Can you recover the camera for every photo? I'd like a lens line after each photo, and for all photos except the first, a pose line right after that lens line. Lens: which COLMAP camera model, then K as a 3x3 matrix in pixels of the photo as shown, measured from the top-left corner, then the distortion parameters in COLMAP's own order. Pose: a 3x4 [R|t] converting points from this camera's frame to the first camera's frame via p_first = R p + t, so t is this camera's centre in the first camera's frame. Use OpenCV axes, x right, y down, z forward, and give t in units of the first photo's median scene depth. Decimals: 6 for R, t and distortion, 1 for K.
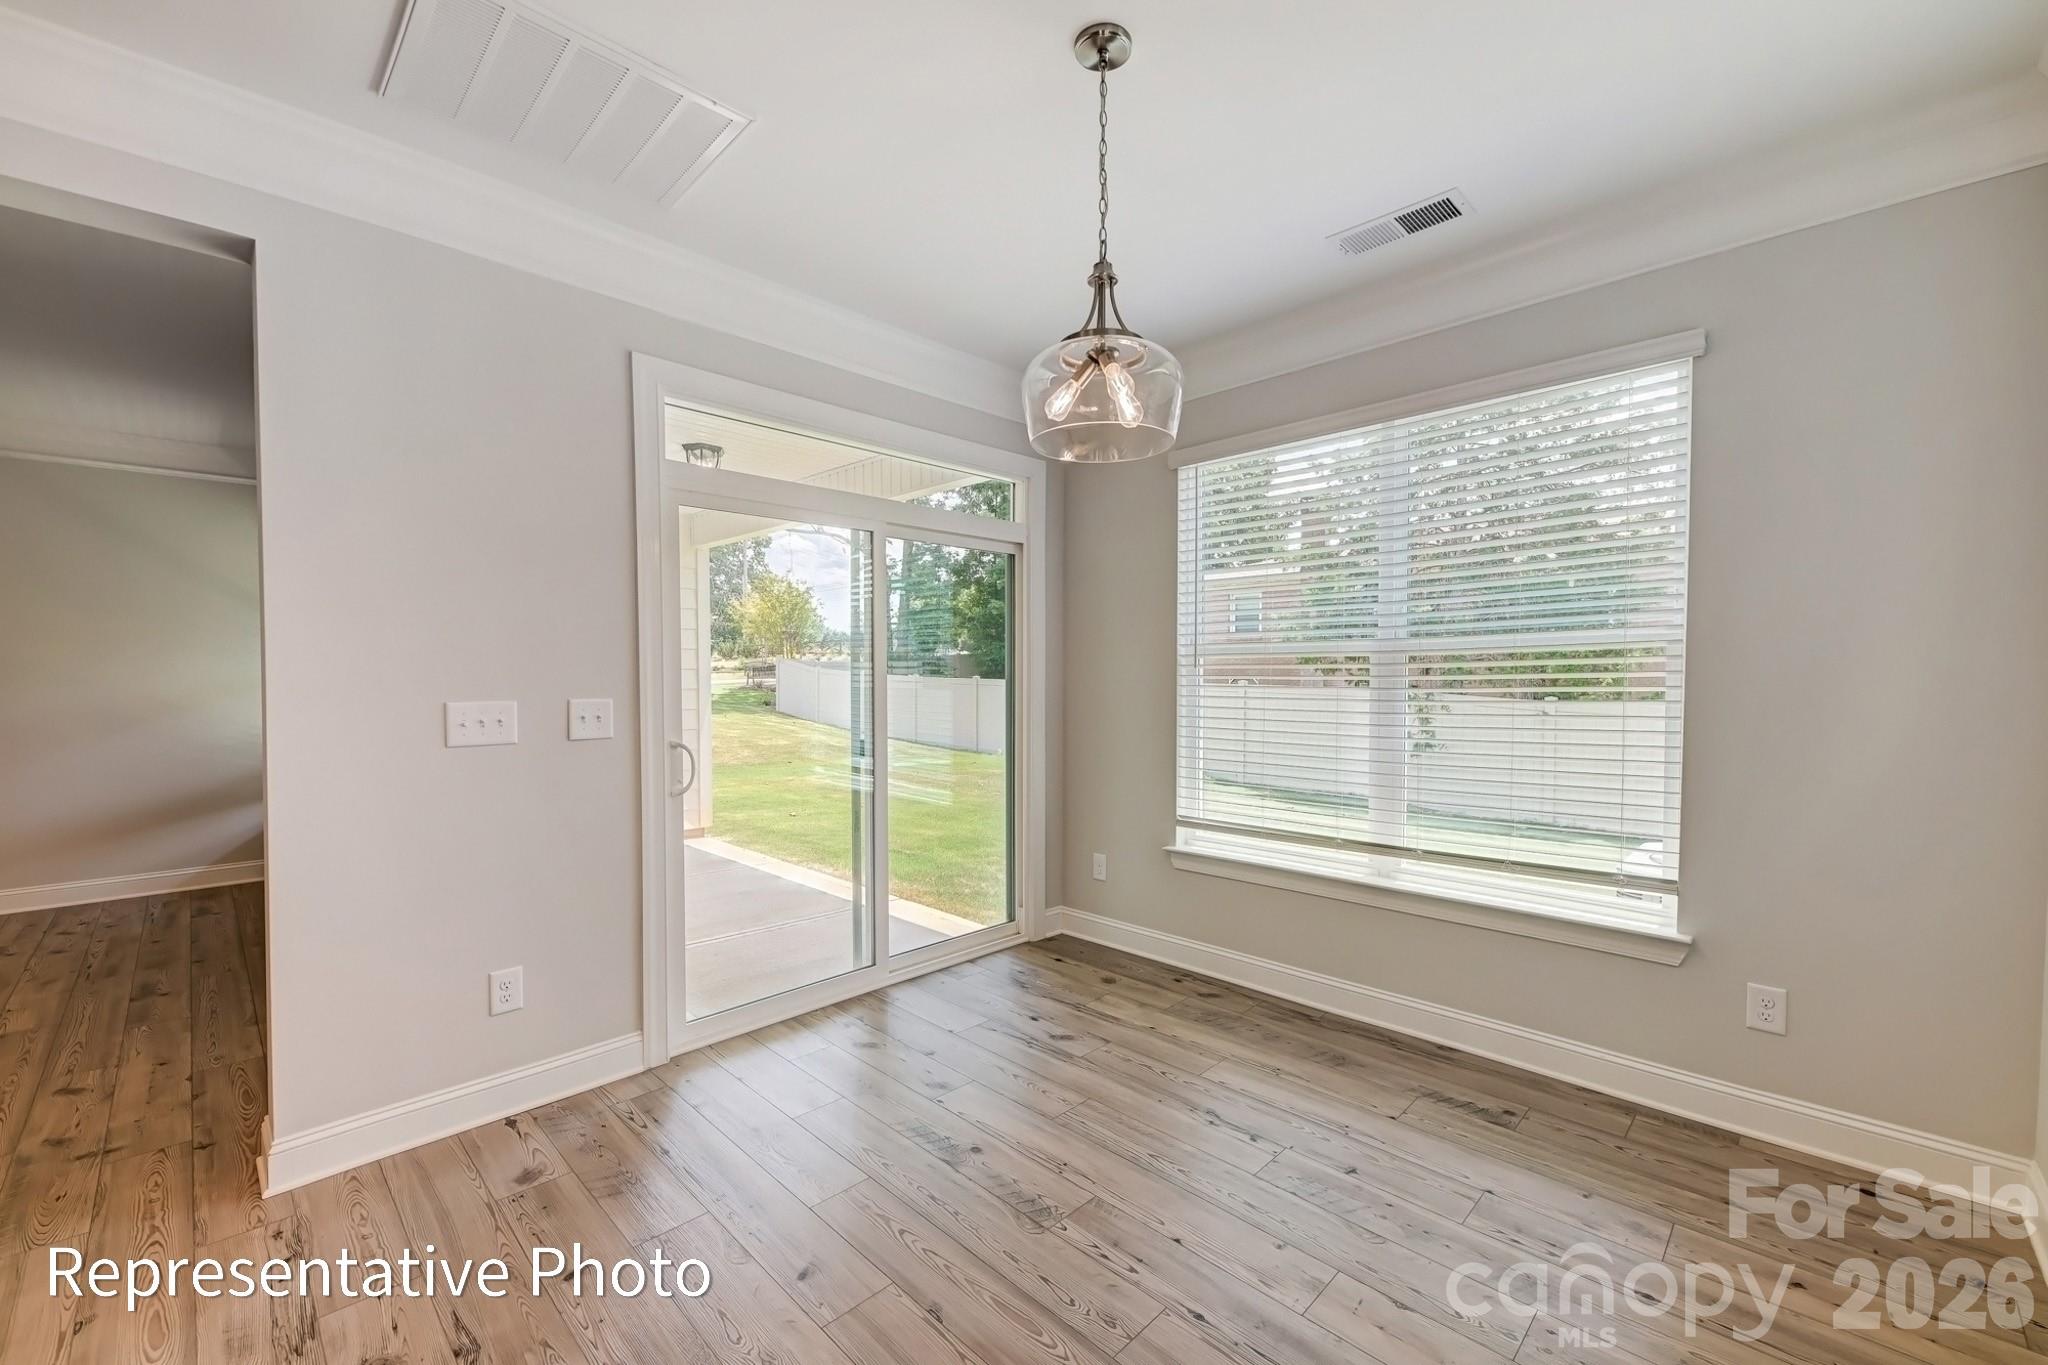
lens RADIAL K [[812.7, 0, 1025.4], [0, 812.7, 694.8], [0, 0, 1]] dist [0.016156, -0.009542]
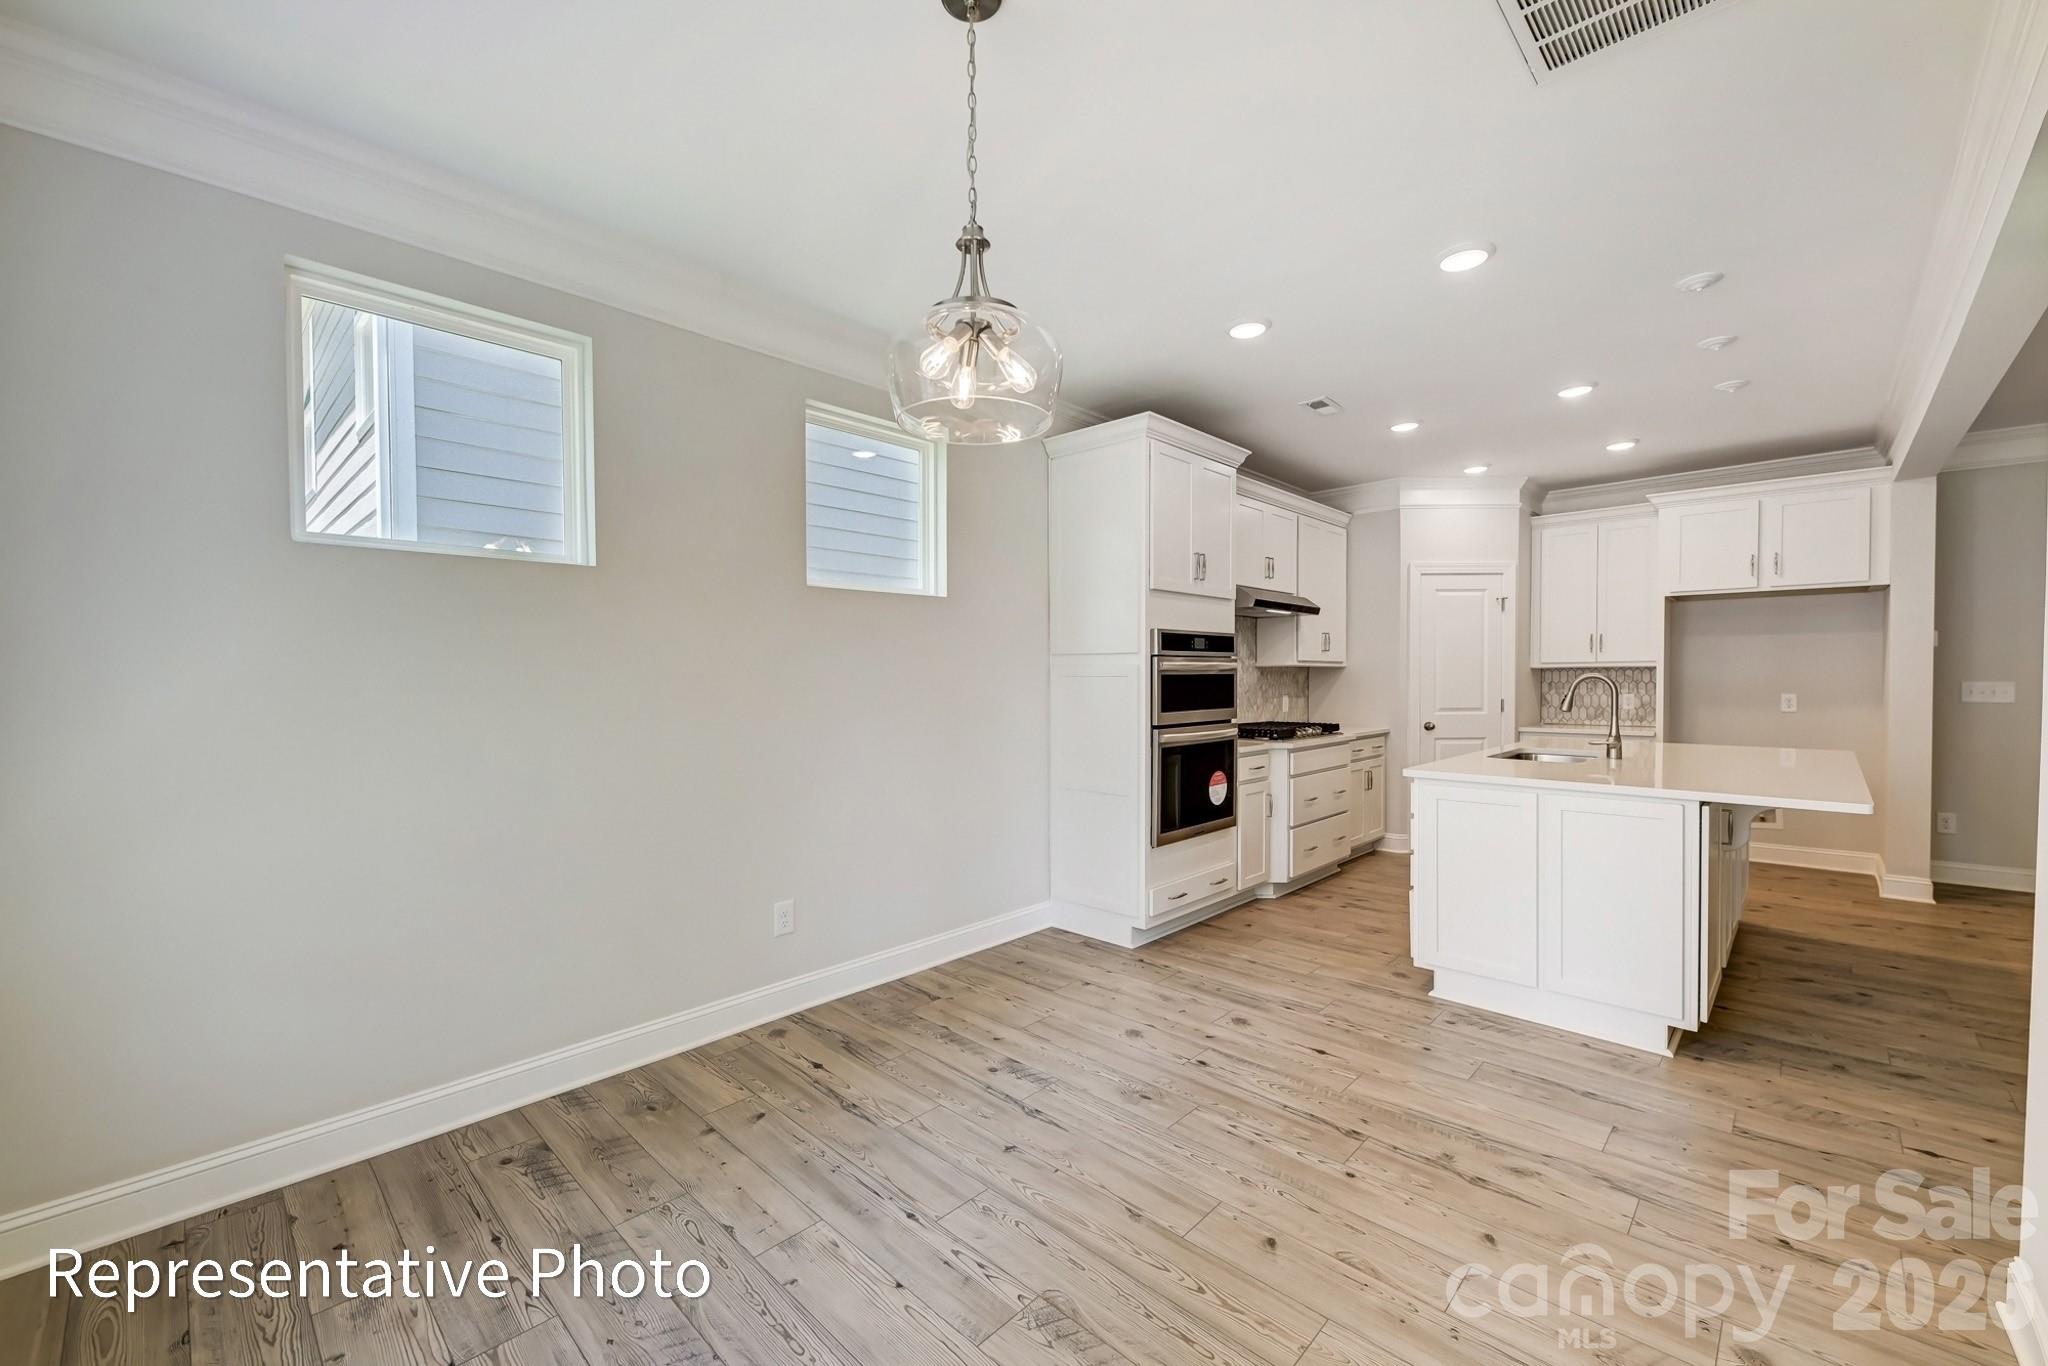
lens RADIAL K [[817.7, 0, 1025.9], [0, 817.7, 691.7], [0, 0, 1]] dist [0.013642, -0.008424]
pose [[-0.999817, 0.008180, -0.017307, 0.032441], [0.007474, 0.999153, 0.040468, -0.026165], [0.017623, 0.040332, -0.999031, 1.174299]]
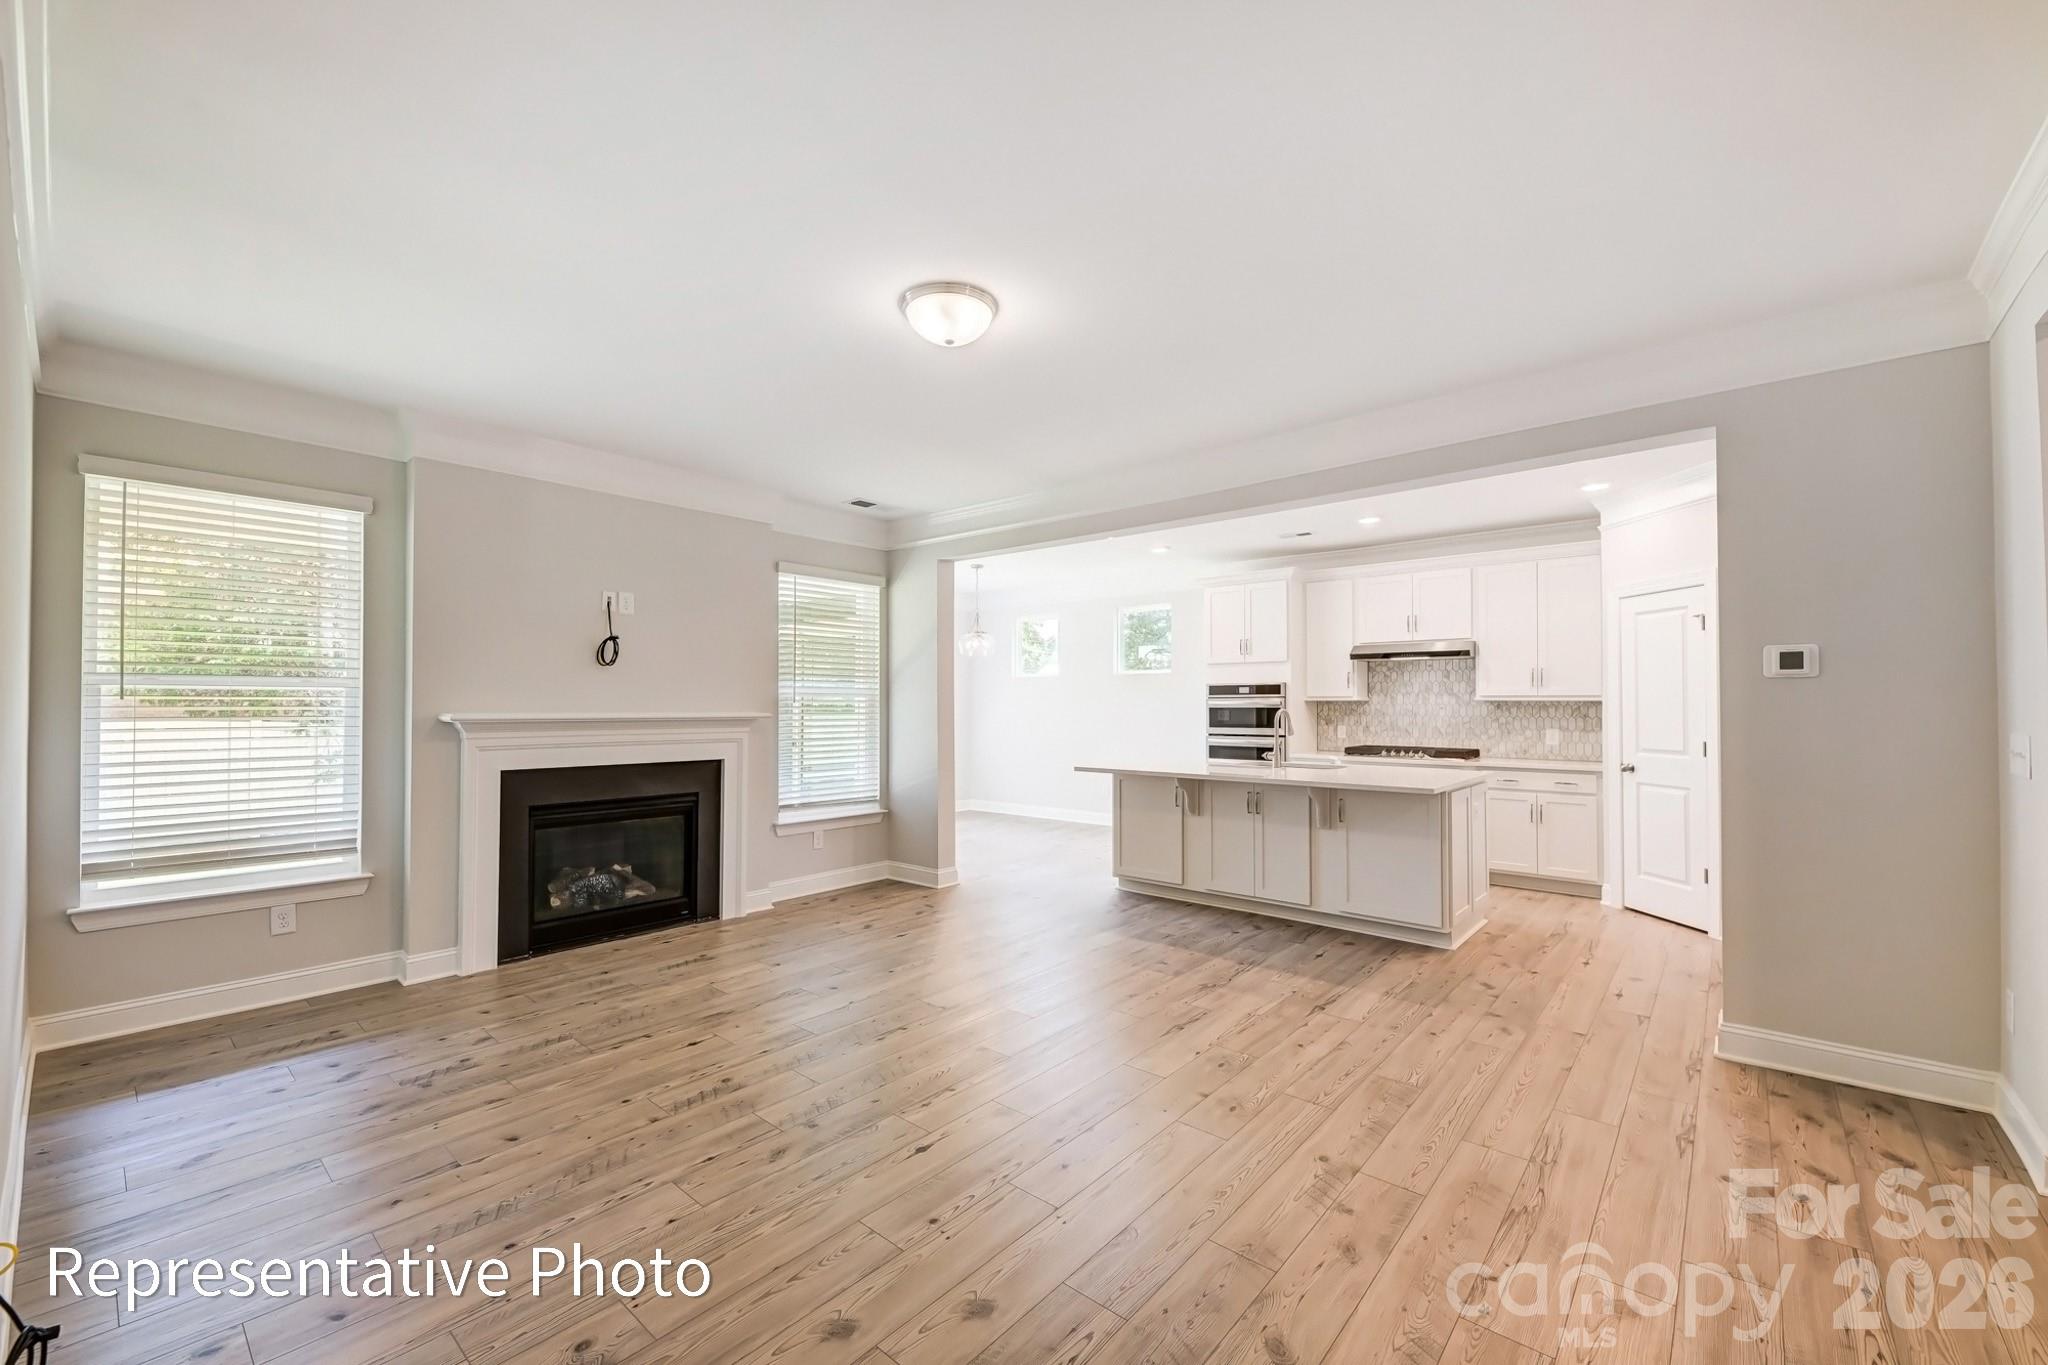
lens RADIAL K [[812.7, 0, 1025.4], [0, 812.7, 694.8], [0, 0, 1]] dist [0.016156, -0.009542]
pose [[-0.067029, 0.016424, 0.997616, -2.596018], [0.021152, 0.999663, -0.015037, -0.013516], [-0.997527, 0.020094, -0.067354, 0.628319]]
